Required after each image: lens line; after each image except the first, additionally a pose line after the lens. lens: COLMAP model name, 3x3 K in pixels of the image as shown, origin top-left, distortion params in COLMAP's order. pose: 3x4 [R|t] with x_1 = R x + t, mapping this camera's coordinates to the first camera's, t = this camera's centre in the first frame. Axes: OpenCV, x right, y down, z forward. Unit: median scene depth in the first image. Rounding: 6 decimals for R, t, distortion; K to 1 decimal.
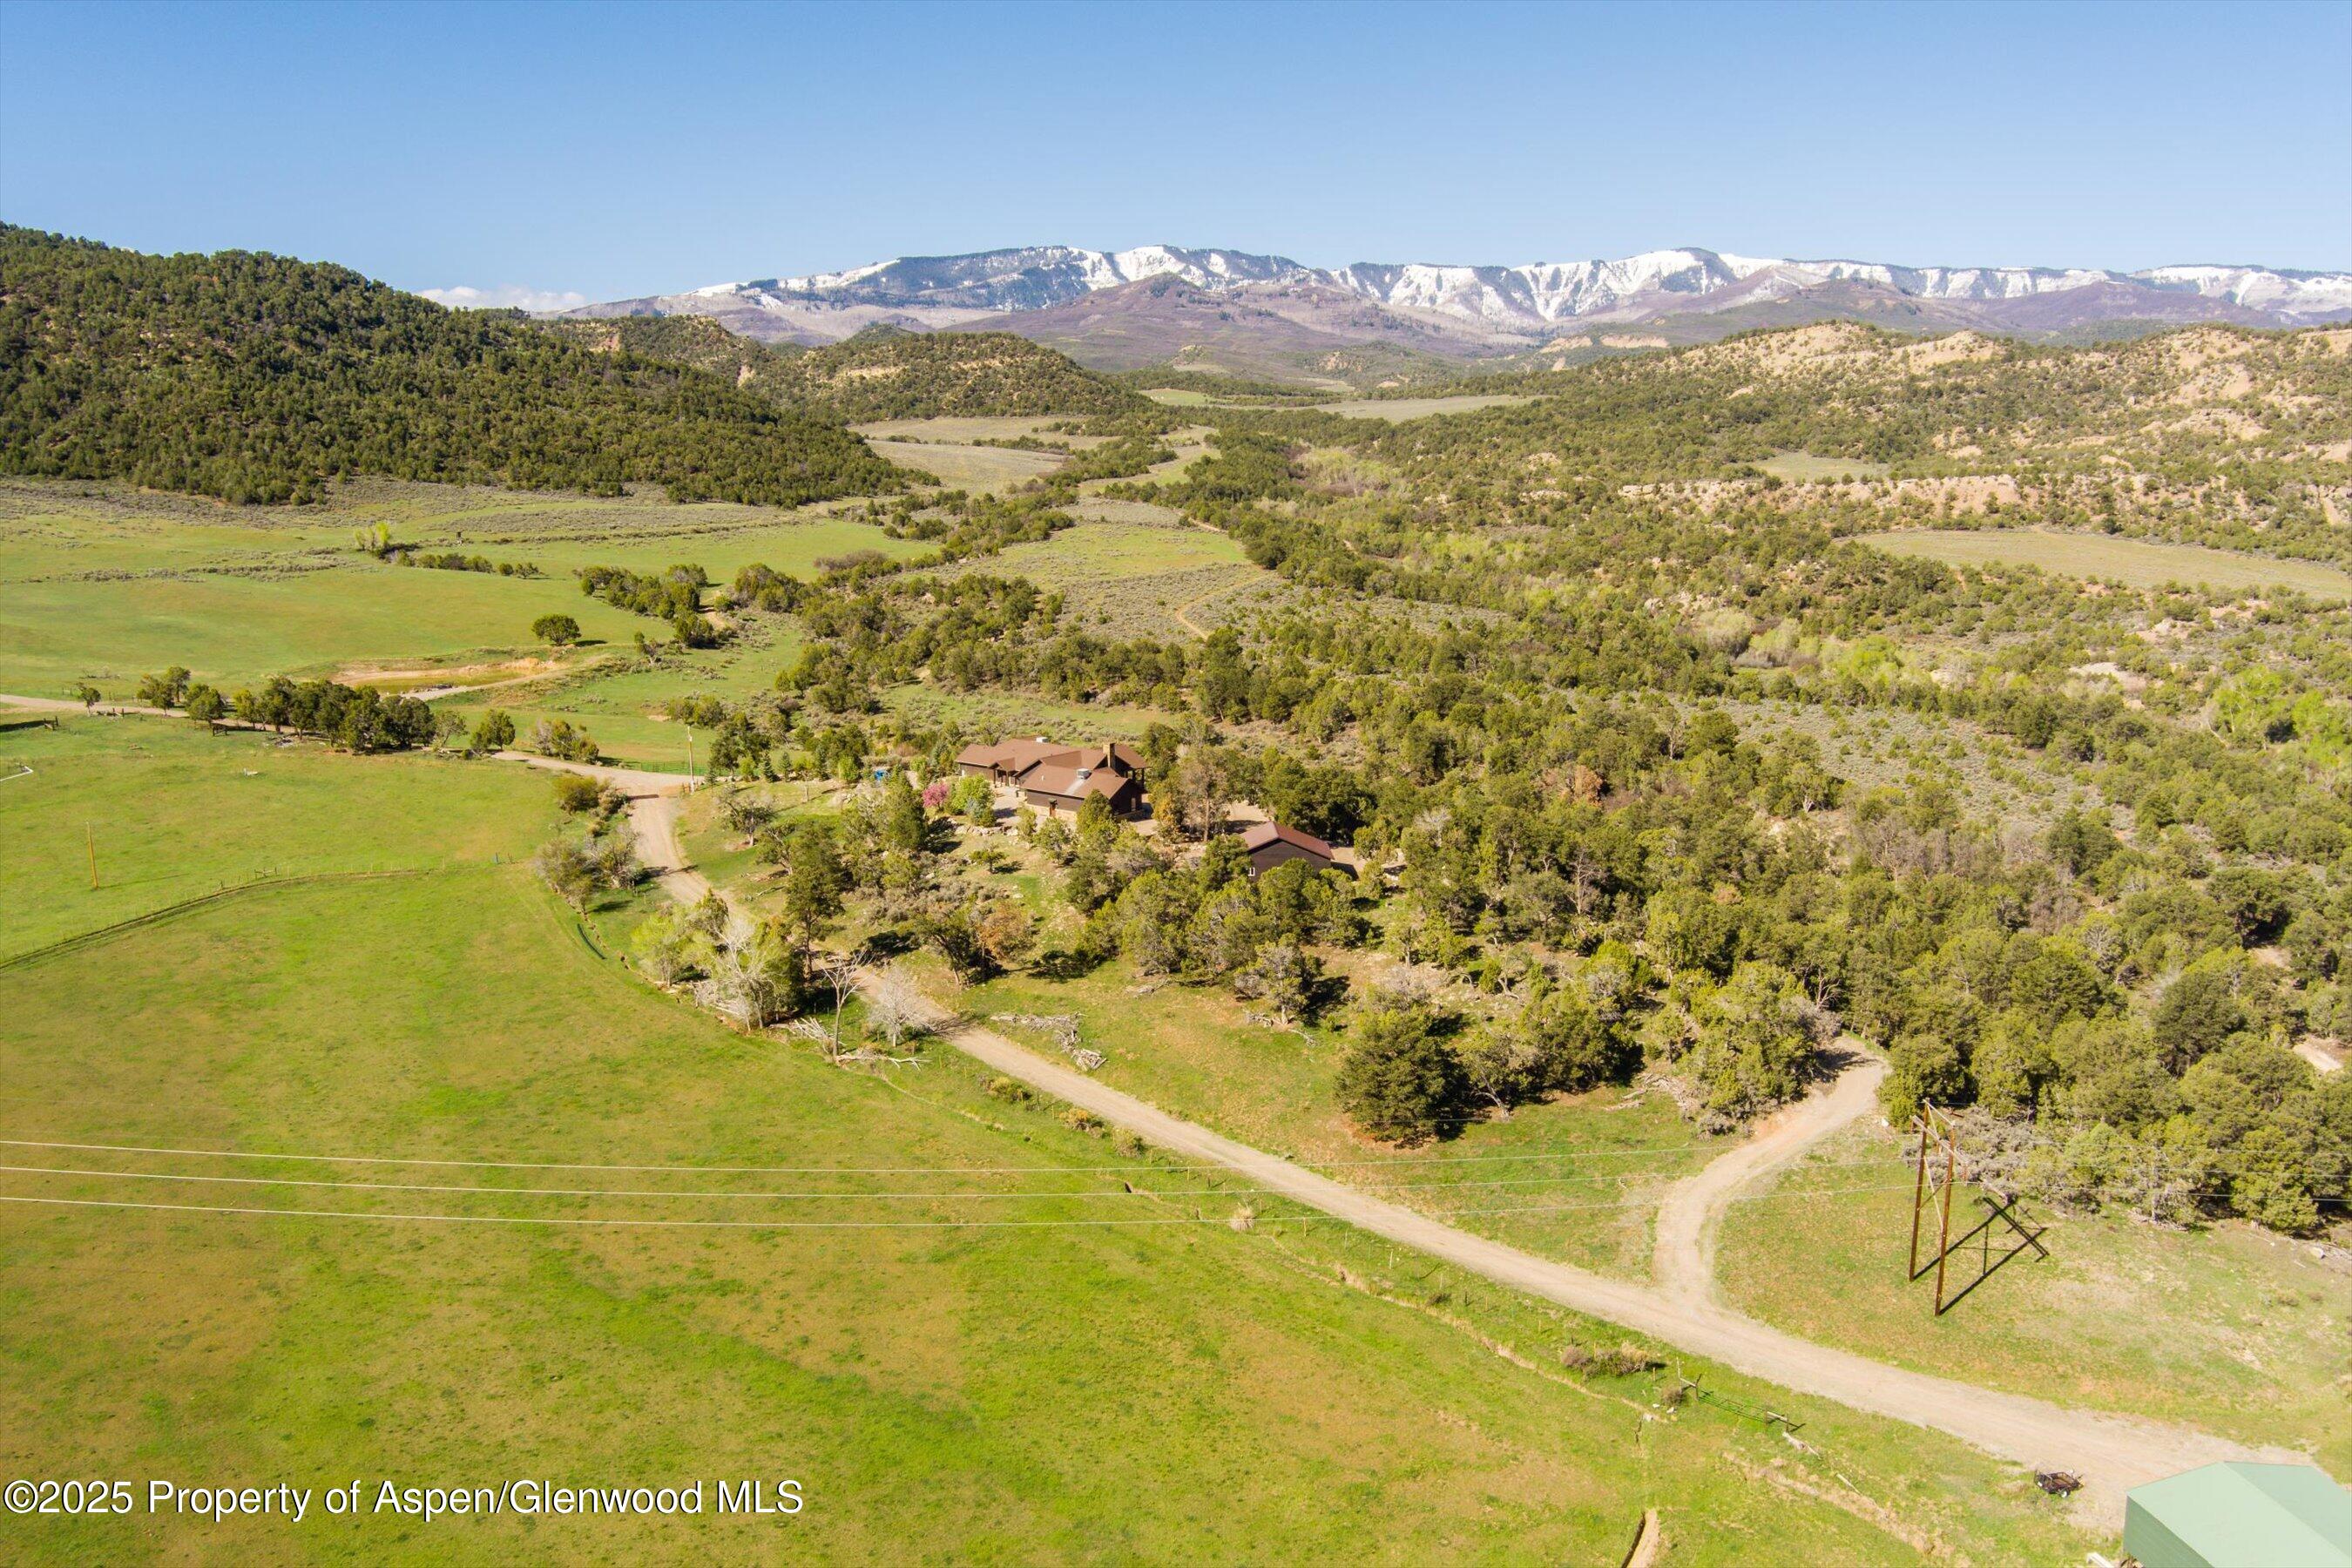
lens RADIAL K [[1909.2, 0, 1172.0], [0, 1909.2, 794.8], [0, 0, 1]] dist [-0.068836, 0.004765]
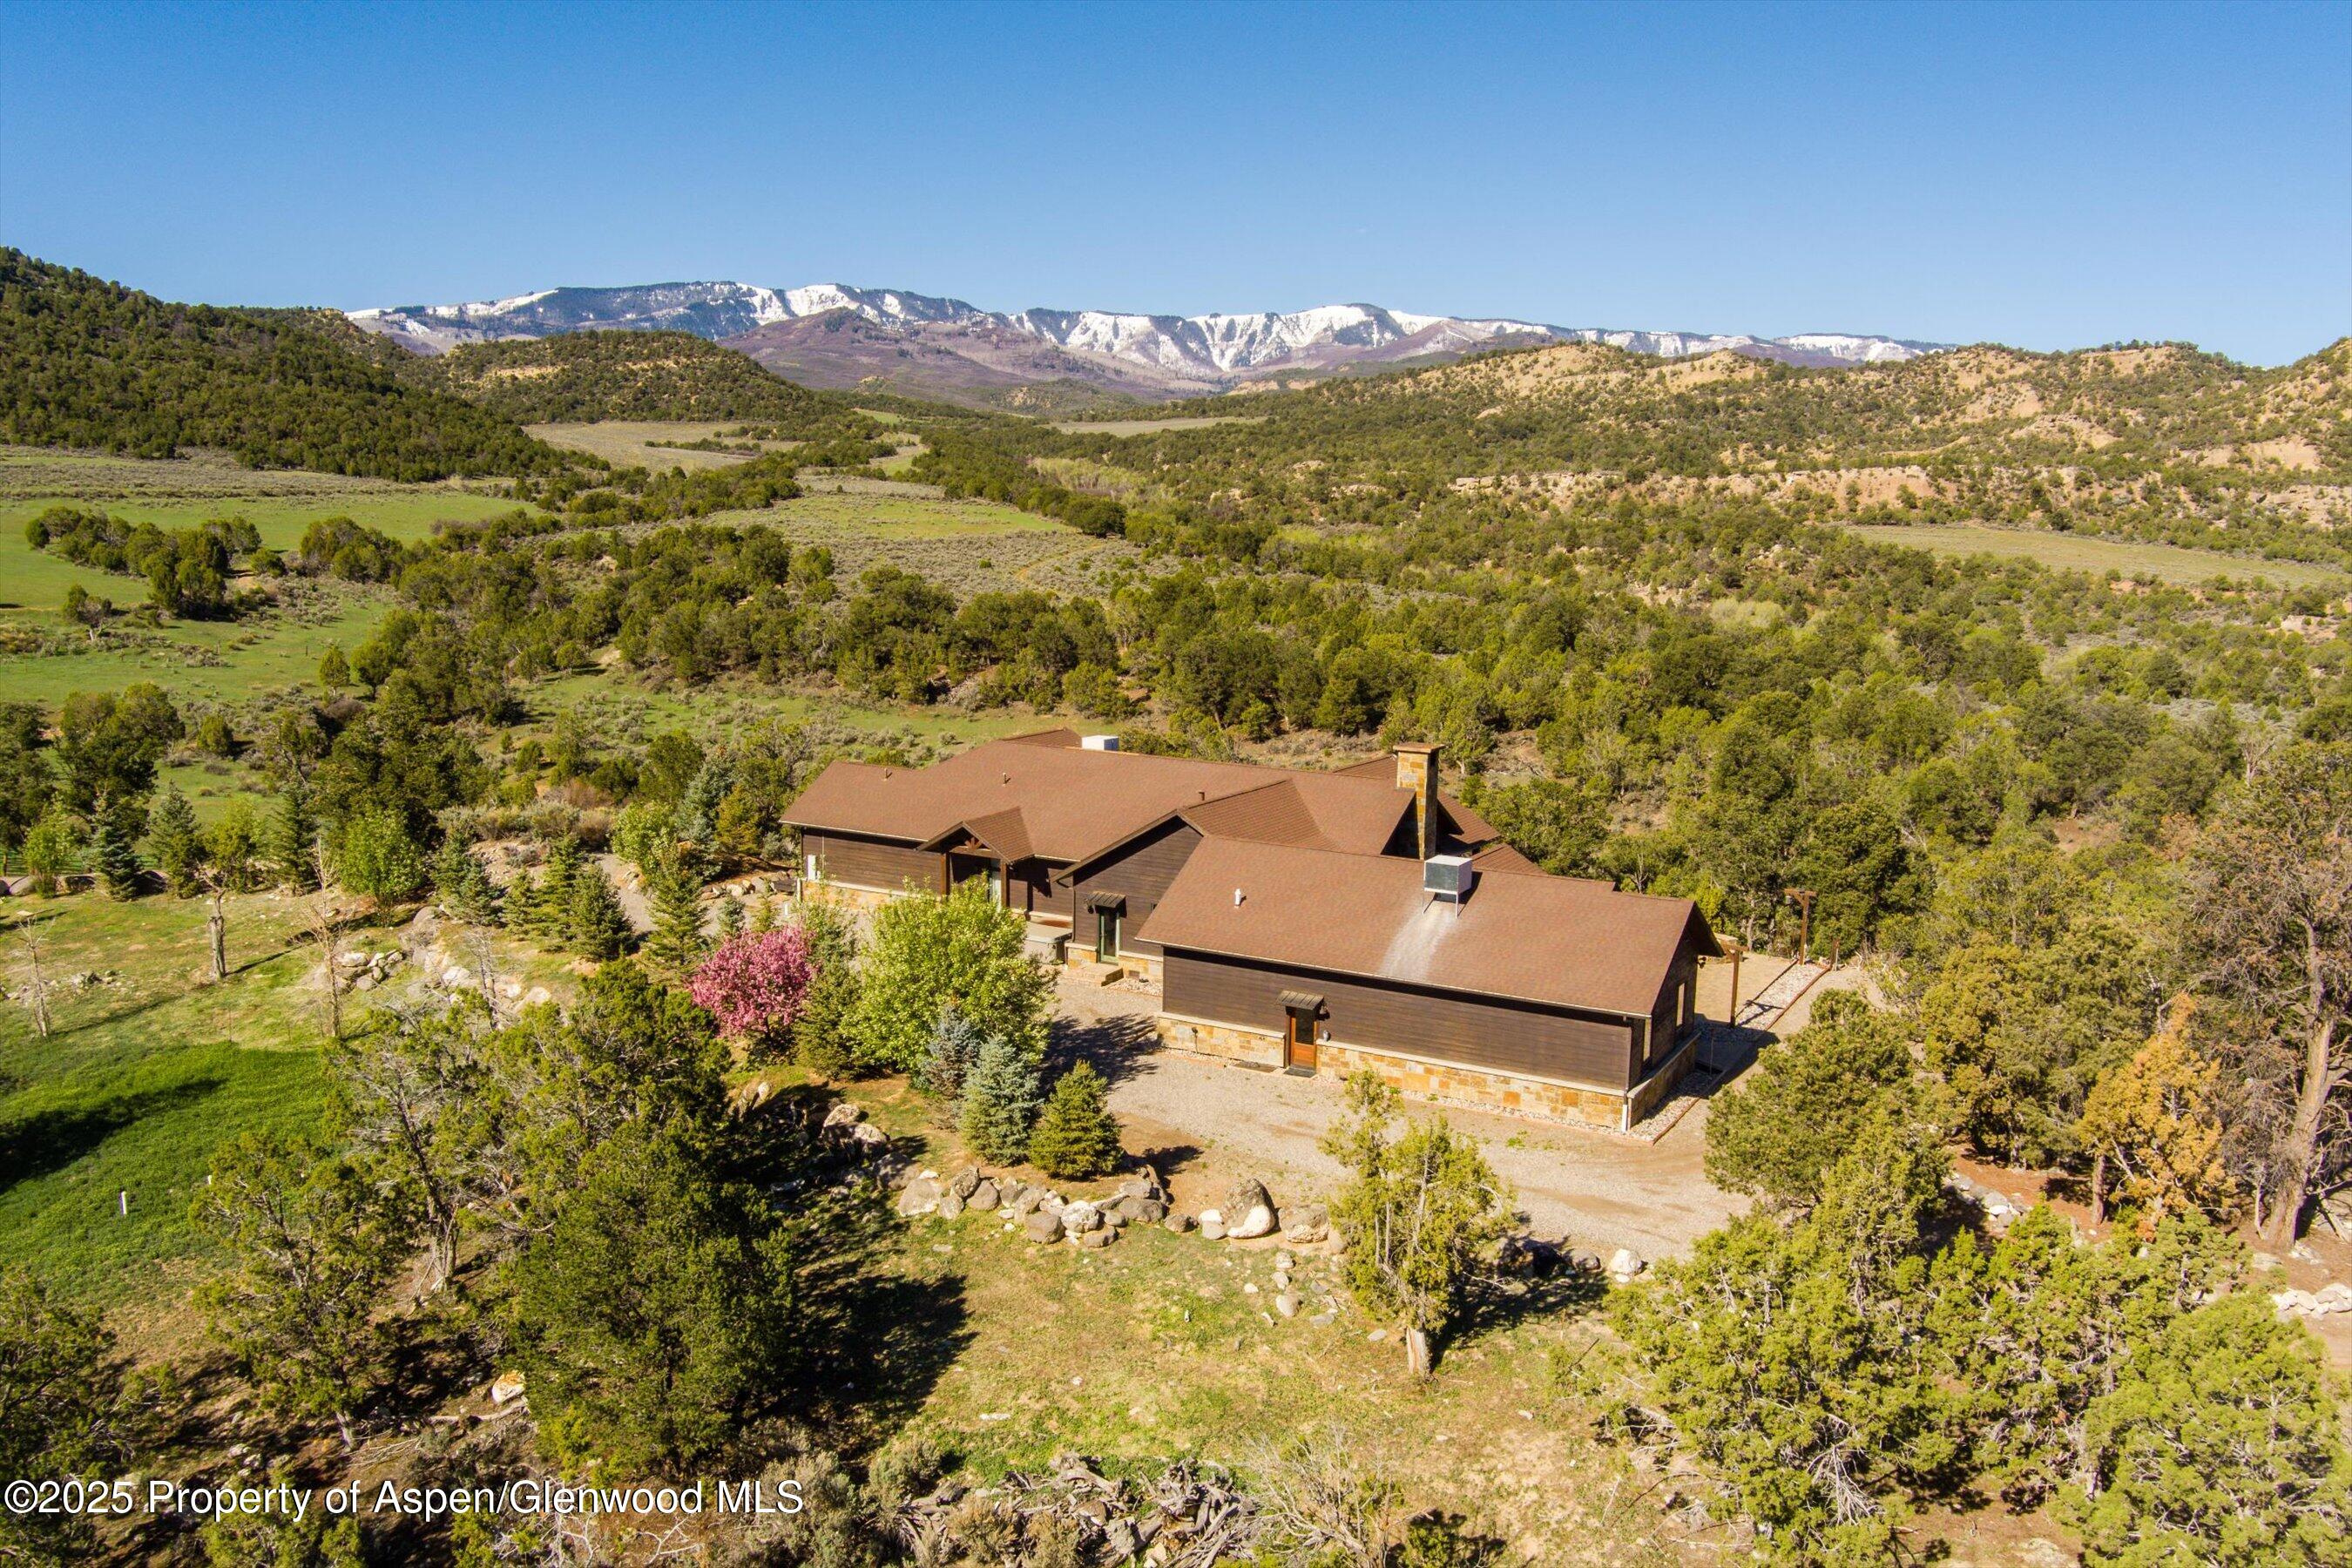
lens RADIAL K [[1892.8, 0, 1166.9], [0, 1892.8, 785.4], [0, 0, 1]] dist [-0.068478, 0.018881]
pose [[0.985238, -0.005985, 0.171087, -0.017758], [0.011282, 0.999486, -0.030004, -0.002390], [-0.170819, 0.031491, 0.984799, 0.121196]]
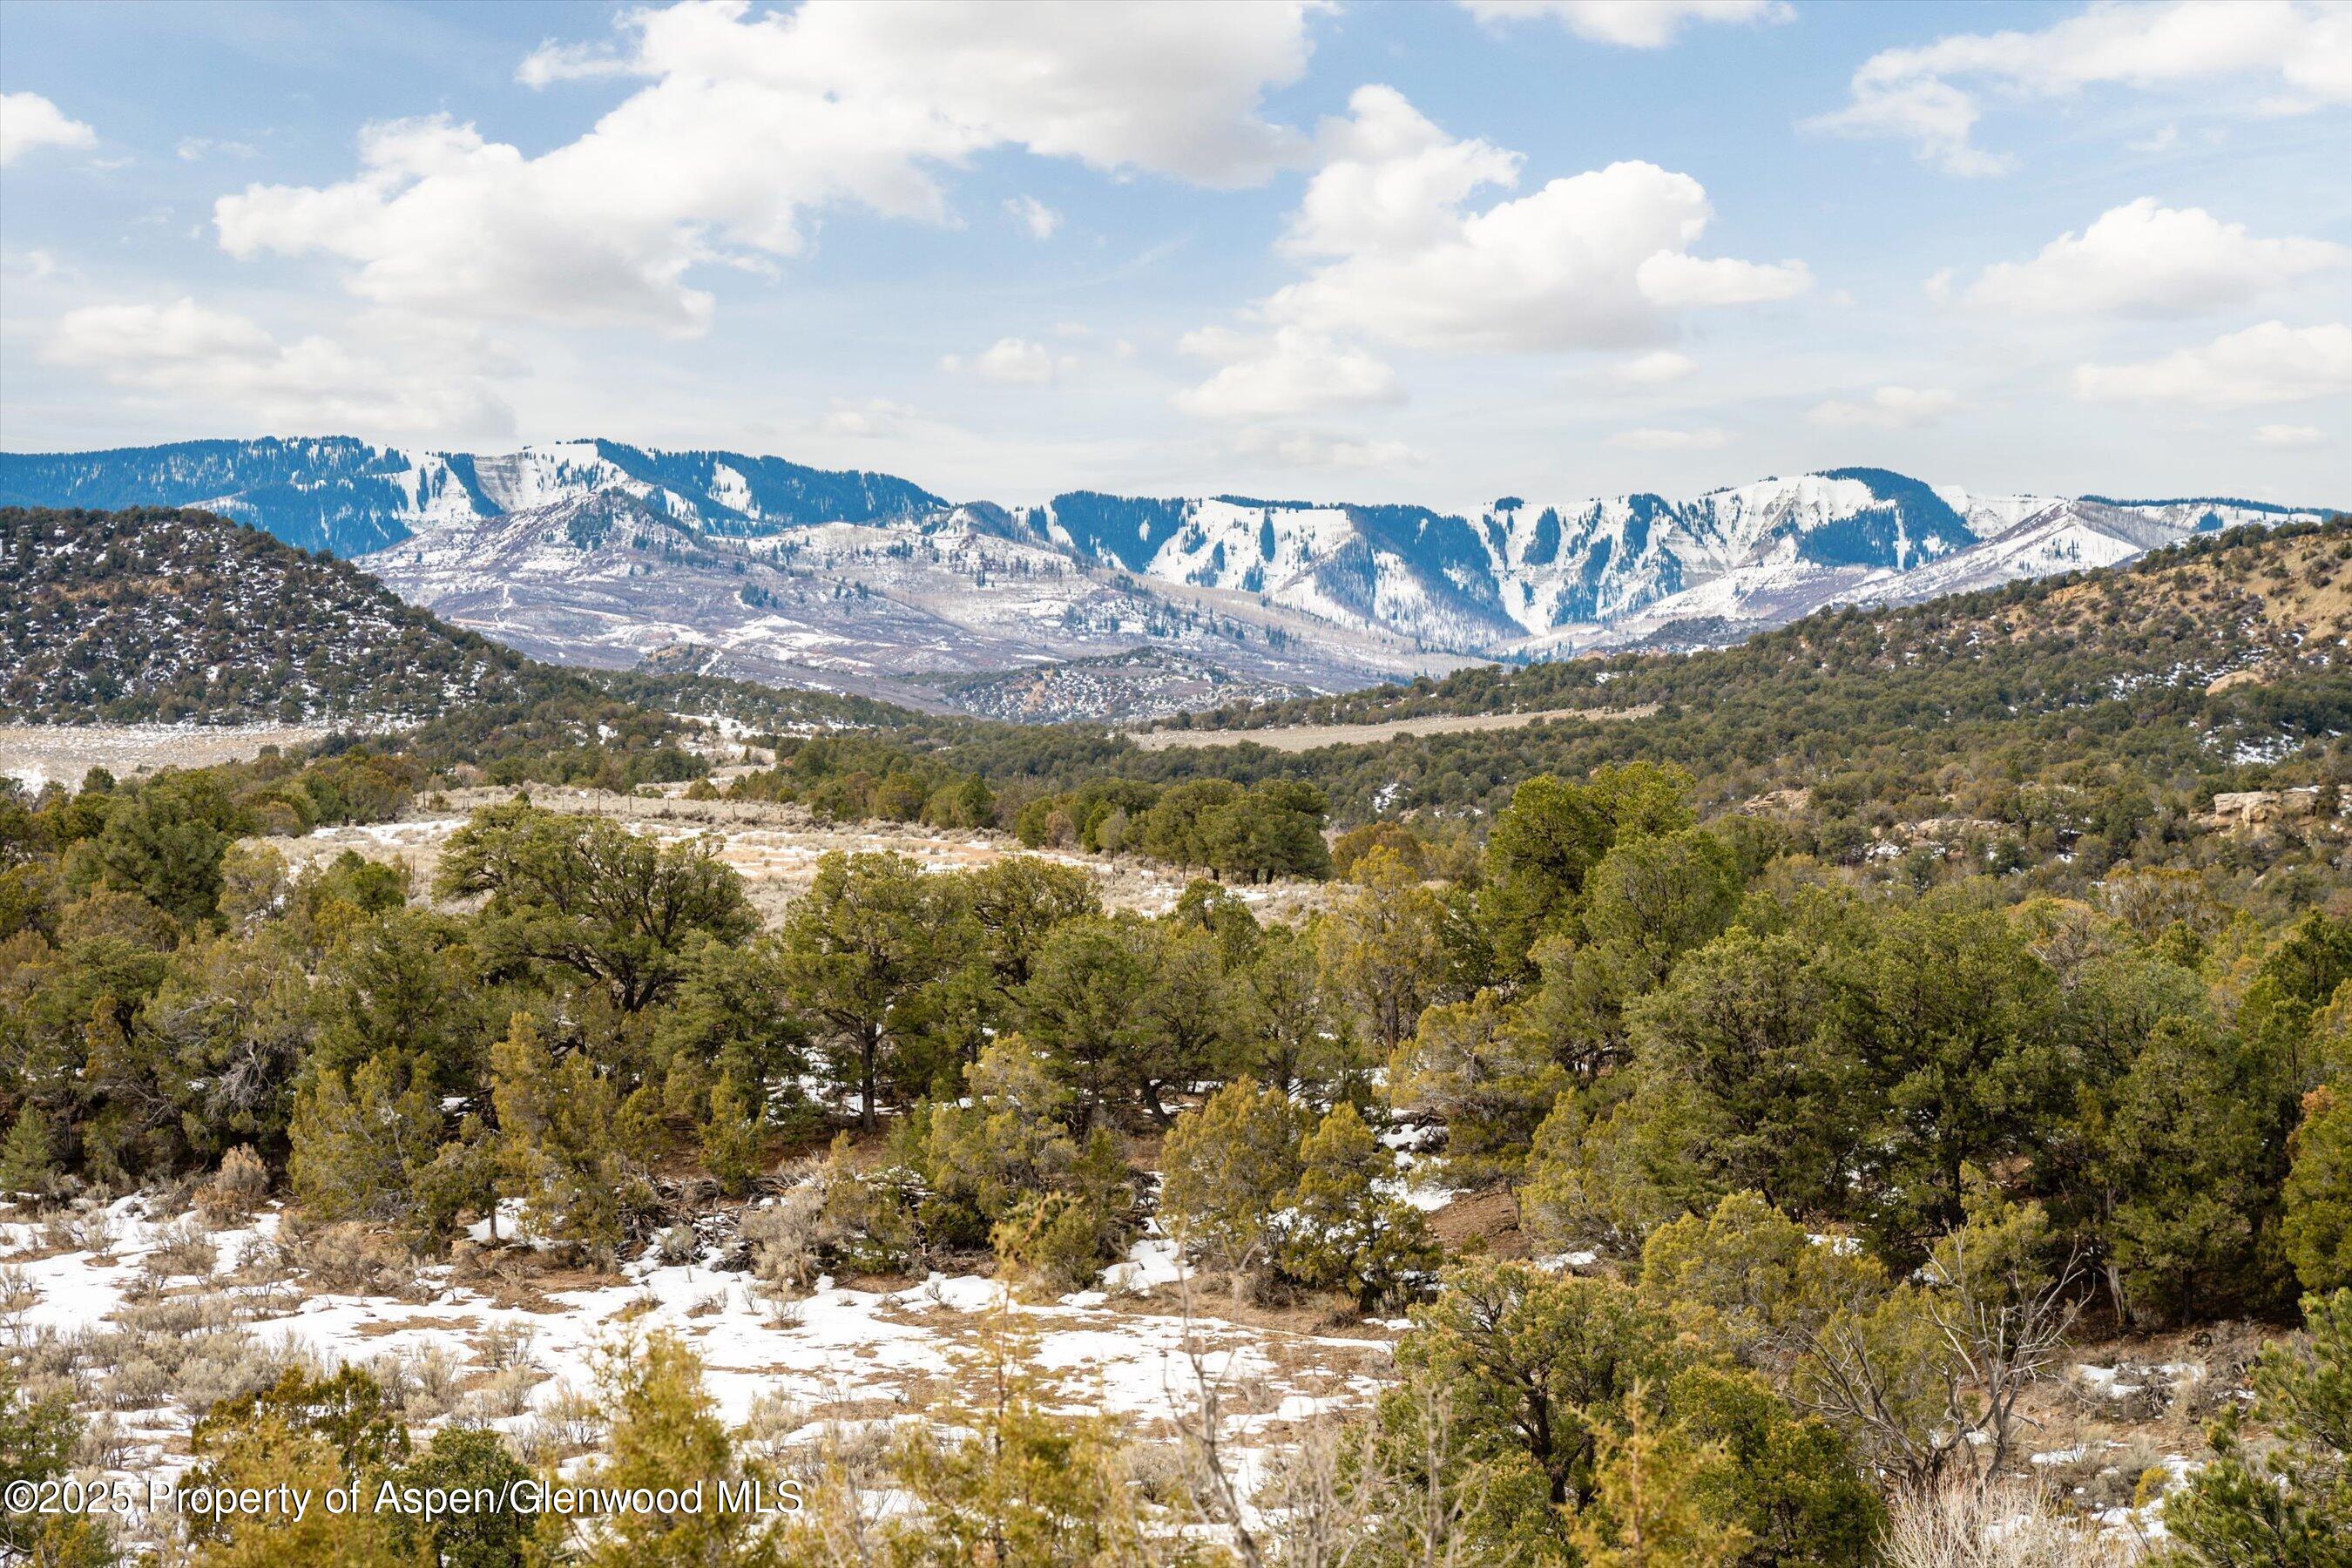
lens RADIAL K [[4630.8, 0, 1176.0], [0, 4630.8, 784.0], [0, 0, 1]] dist [0.001546, -0.093309]
pose [[0.992325, 0.013872, 0.122881, -0.012040], [0.013140, 0.976234, -0.216321, -0.002835], [-0.122961, 0.216275, 0.968559, 0.172010]]
